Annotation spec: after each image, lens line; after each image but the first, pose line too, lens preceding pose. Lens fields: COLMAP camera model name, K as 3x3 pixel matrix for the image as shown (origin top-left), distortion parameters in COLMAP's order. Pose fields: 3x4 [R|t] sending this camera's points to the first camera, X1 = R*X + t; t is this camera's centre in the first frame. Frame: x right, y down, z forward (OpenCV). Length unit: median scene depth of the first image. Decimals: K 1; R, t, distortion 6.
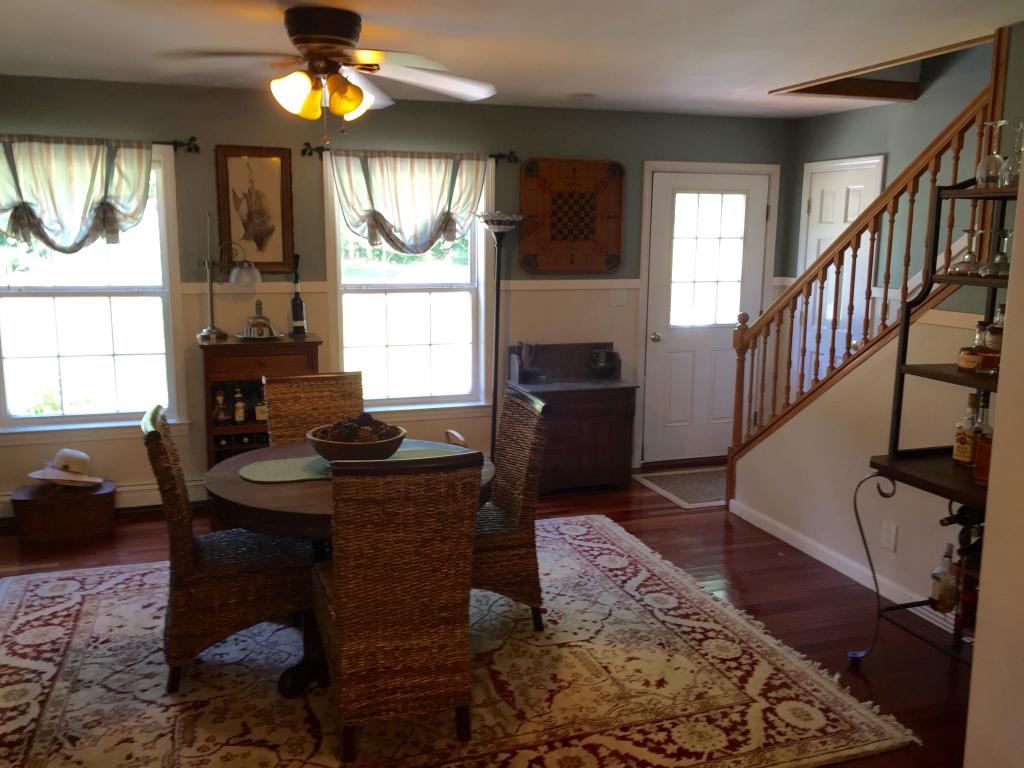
lens RADIAL K [[879.2, 0, 512.0], [0, 879.2, 384.0], [0, 0, 1]] dist [0.011612, 0.008599]
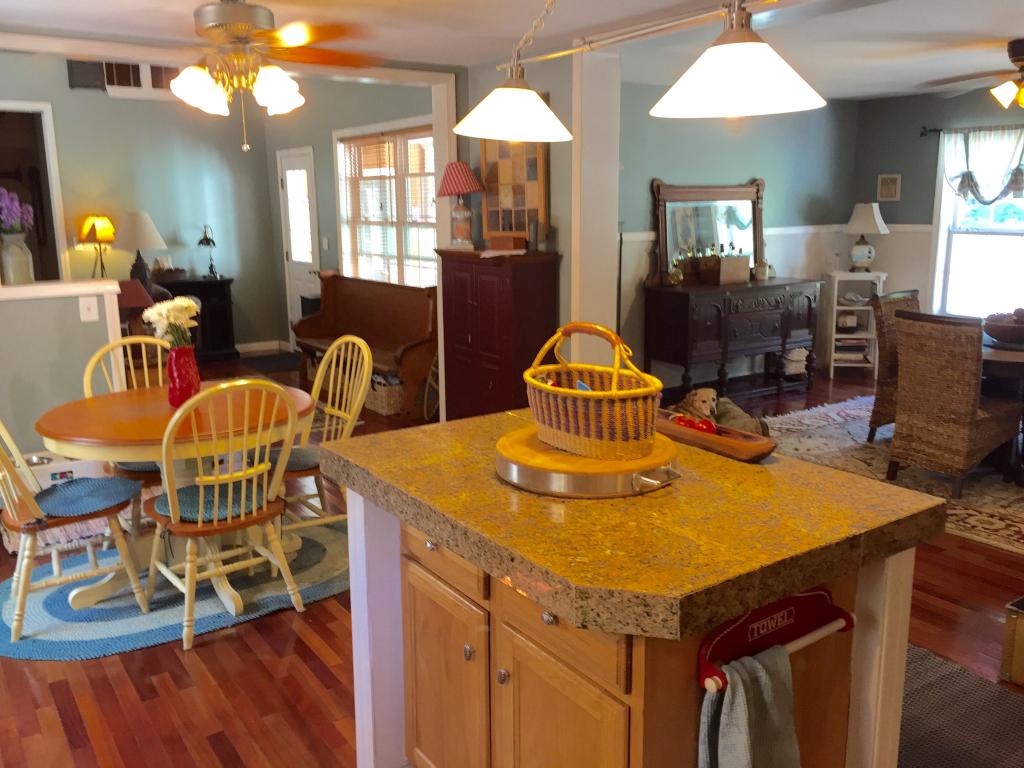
lens RADIAL K [[879.2, 0, 512.0], [0, 879.2, 384.0], [0, 0, 1]] dist [0.011612, 0.008599]
pose [[0.273921, 0.186611, -0.943474, 1.222247], [-0.153018, 0.976955, 0.148807, 0.079575], [0.949501, 0.103608, 0.296163, -0.283531]]
